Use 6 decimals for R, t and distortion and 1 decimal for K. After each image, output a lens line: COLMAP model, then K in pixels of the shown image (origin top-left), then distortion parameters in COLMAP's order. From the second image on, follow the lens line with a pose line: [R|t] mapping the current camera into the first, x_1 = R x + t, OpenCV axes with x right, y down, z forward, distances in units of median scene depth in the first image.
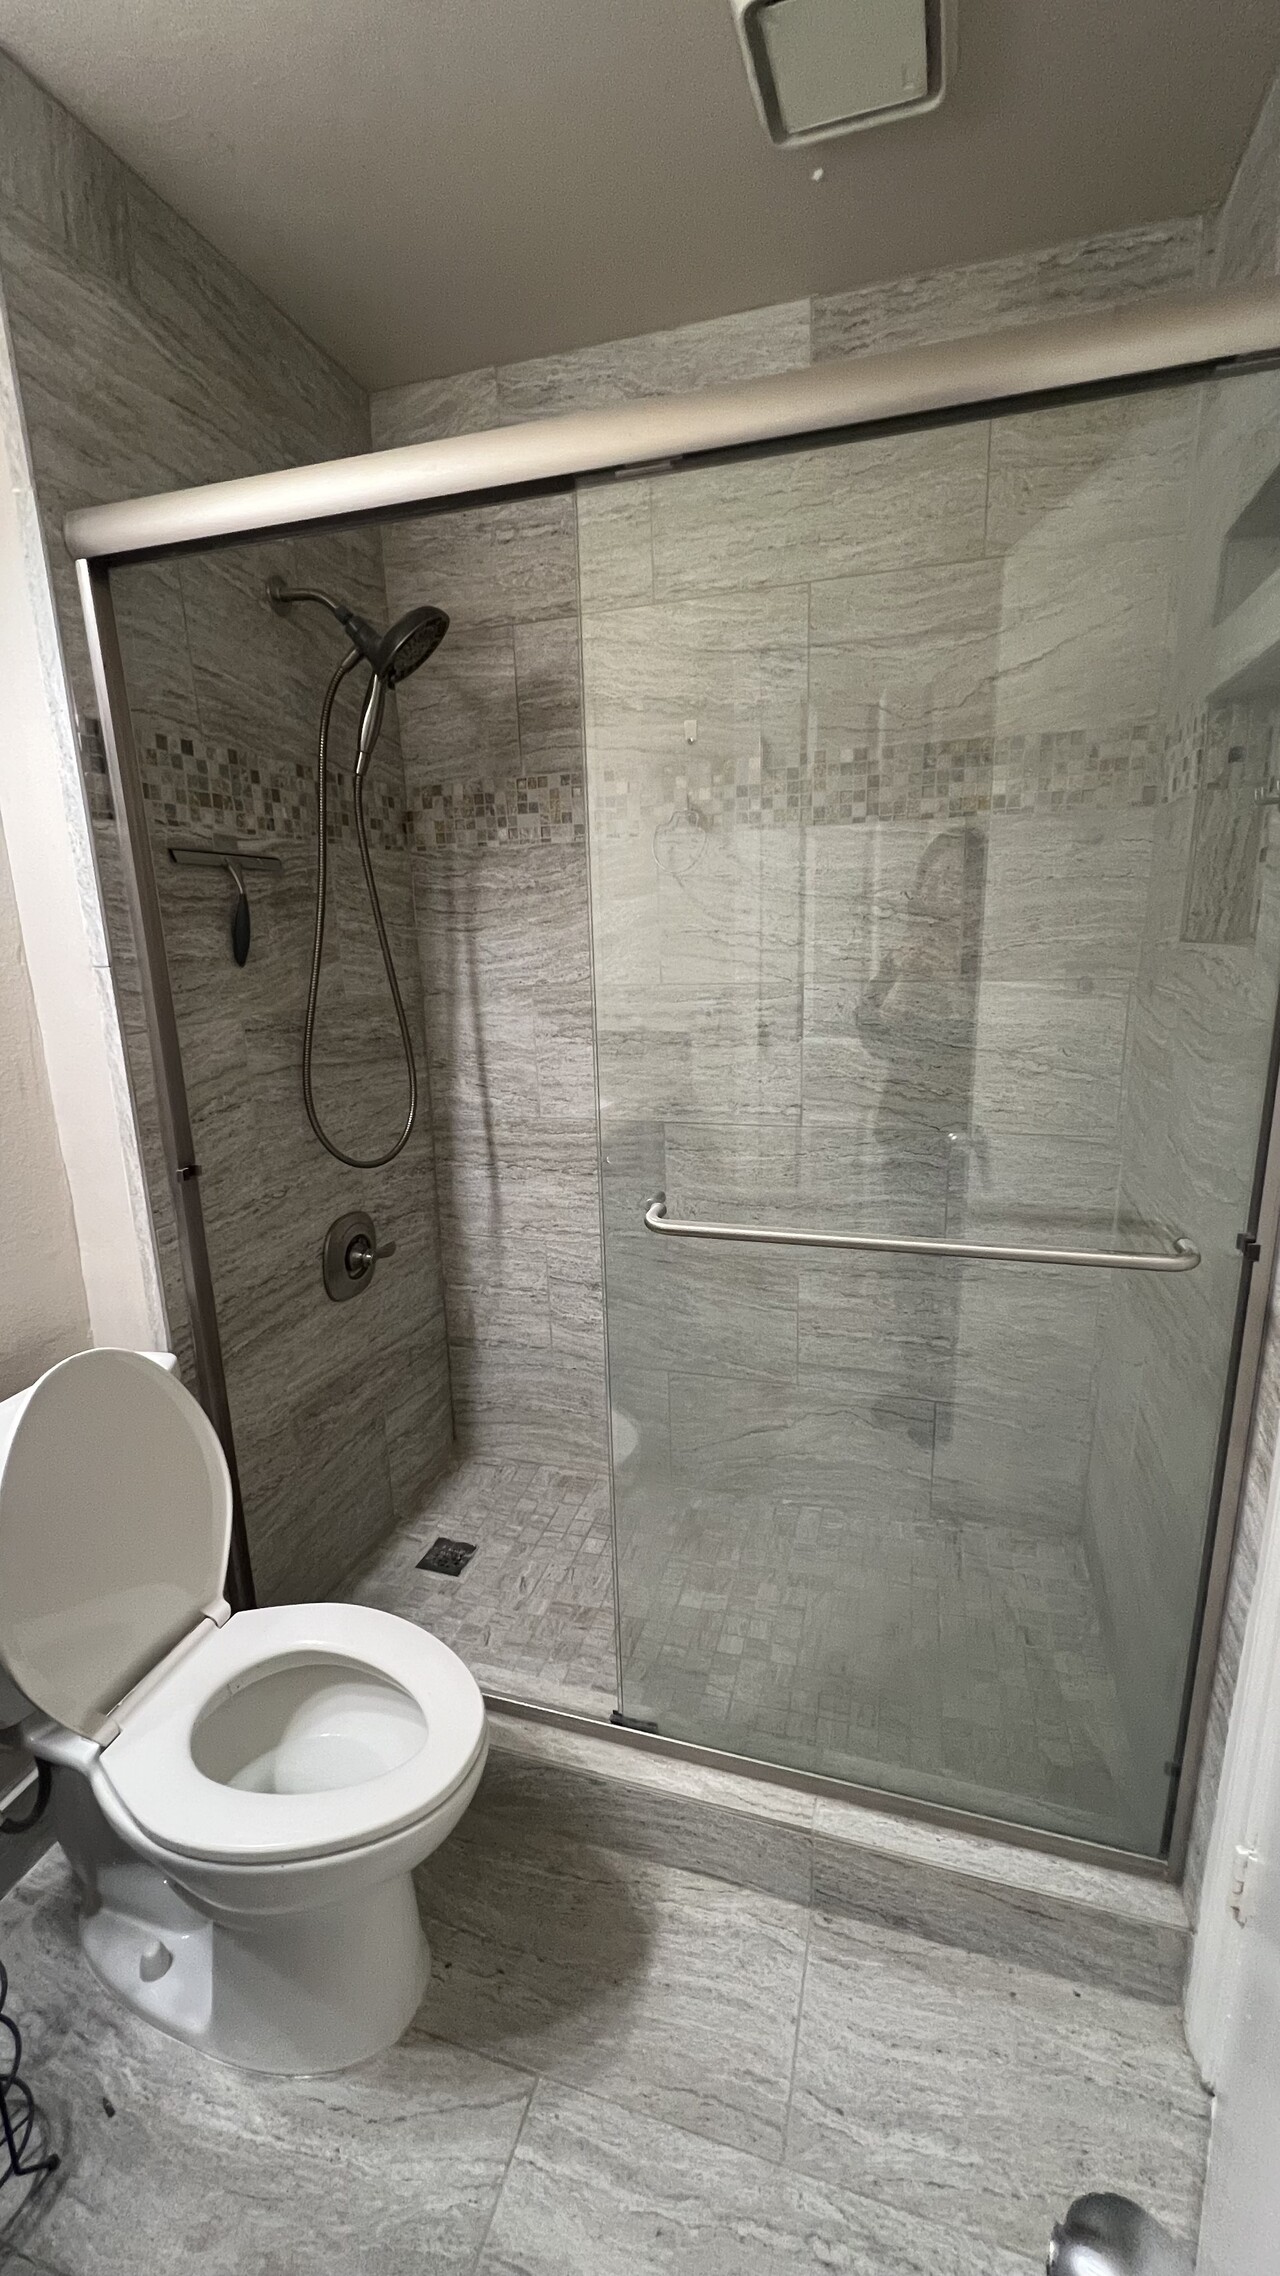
lens RADIAL K [[914.4, 0, 631.7], [0, 914.4, 1131.8], [0, 0, 1]] dist [-0.001810, -0.000090]
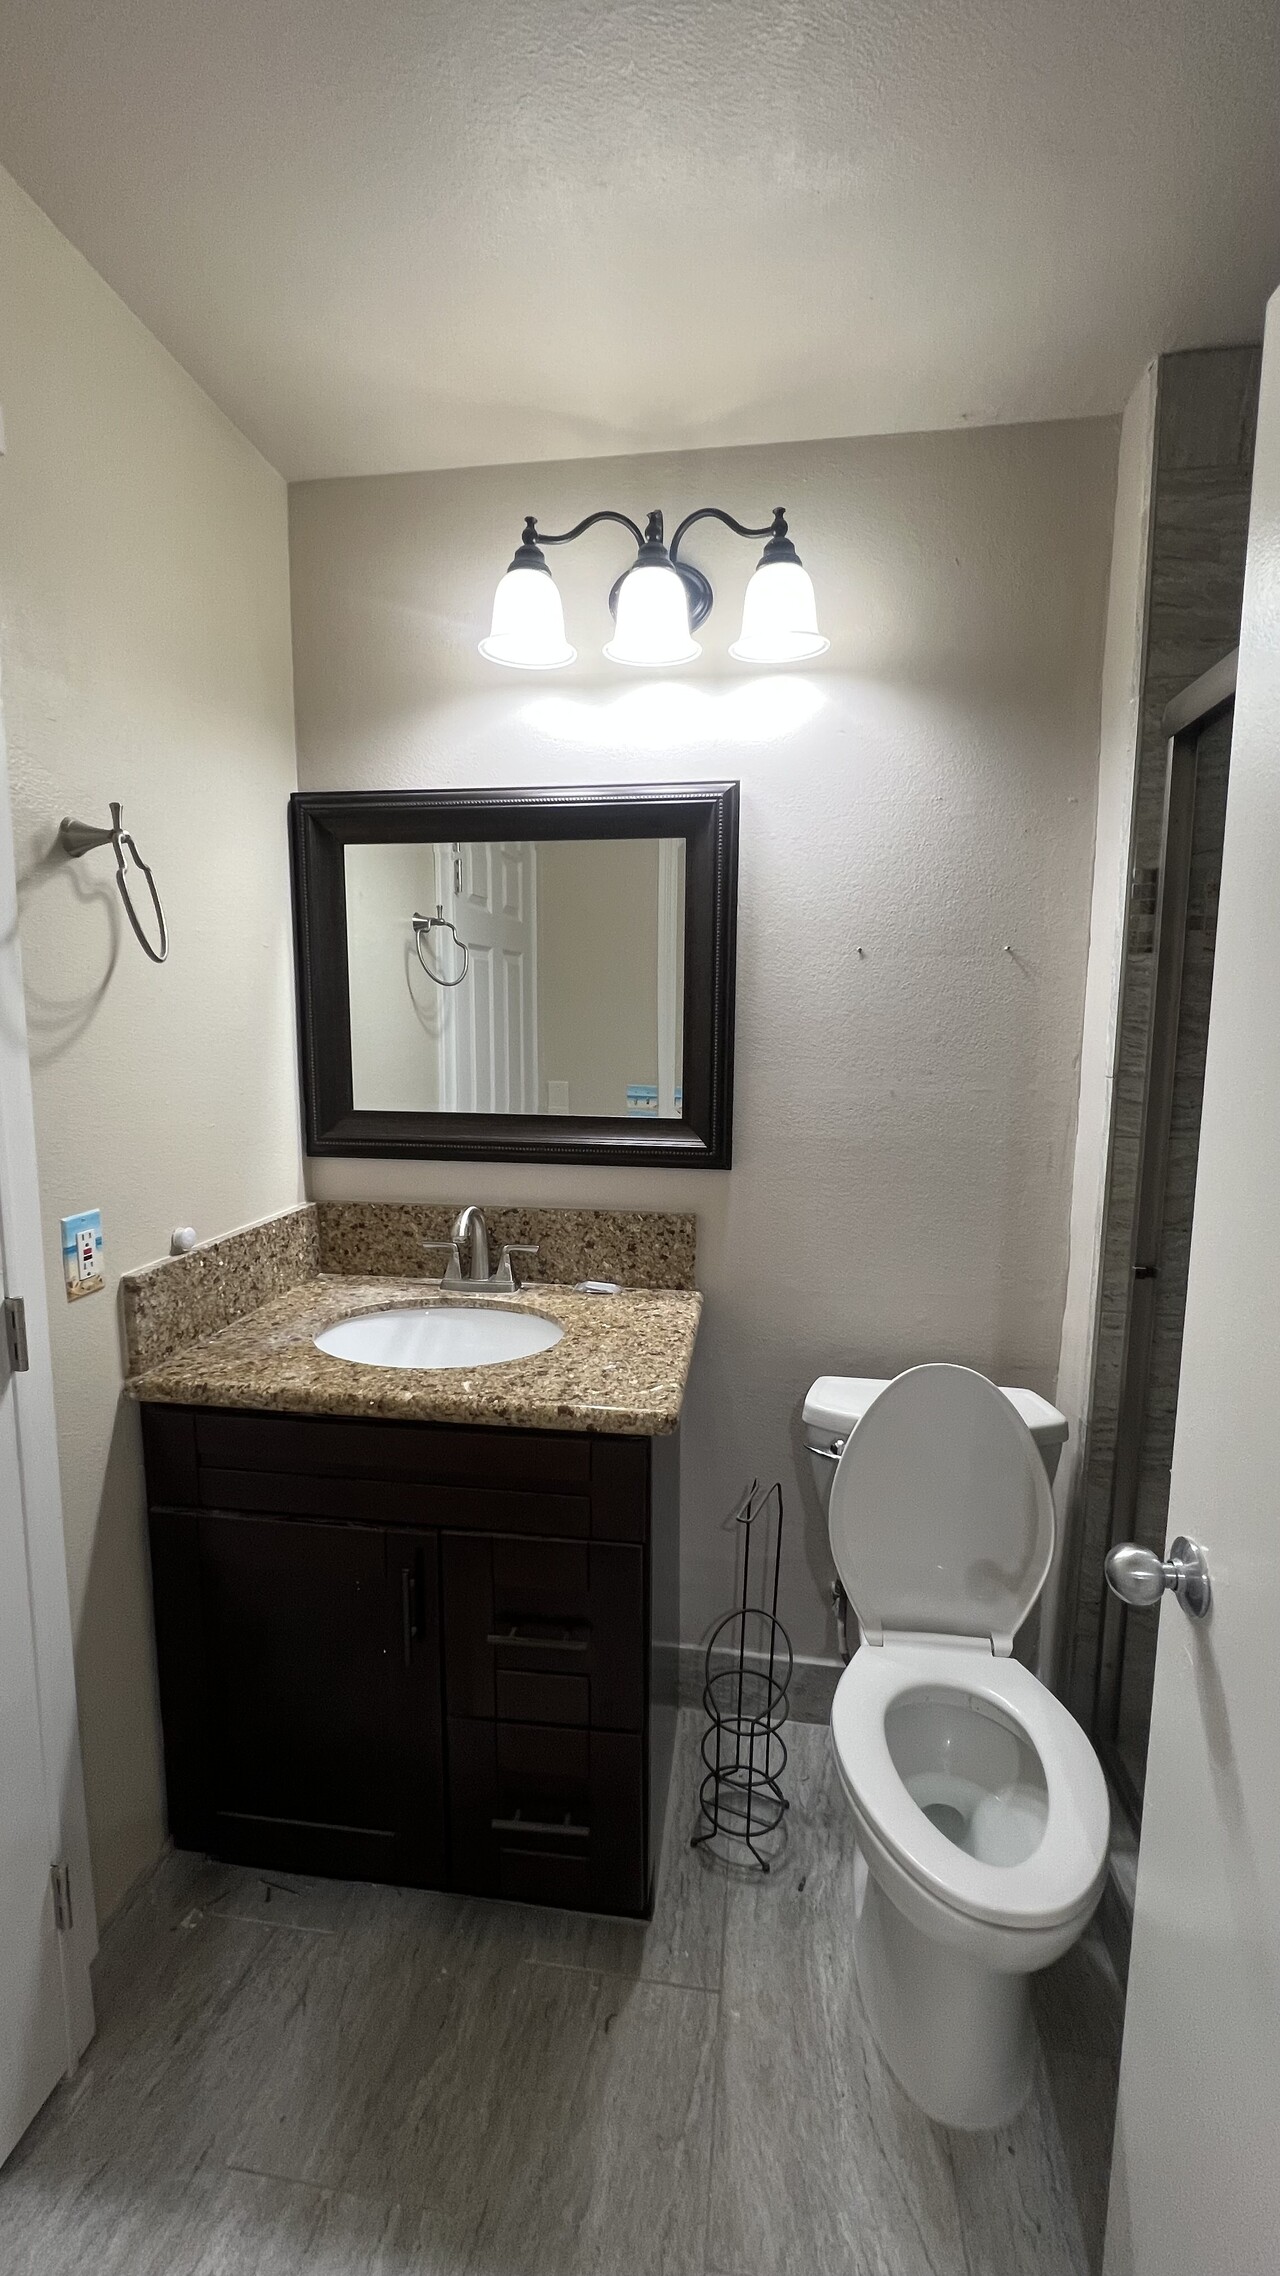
lens RADIAL K [[914.4, 0, 640.2], [0, 914.4, 1131.9], [0, 0, 1]] dist [-0.001810, -0.000090]
pose [[0.147972, 0.149915, -0.977563, 0.546462], [-0.241485, 0.964003, 0.111282, -0.112169], [0.959056, 0.219600, 0.178848, 0.264727]]
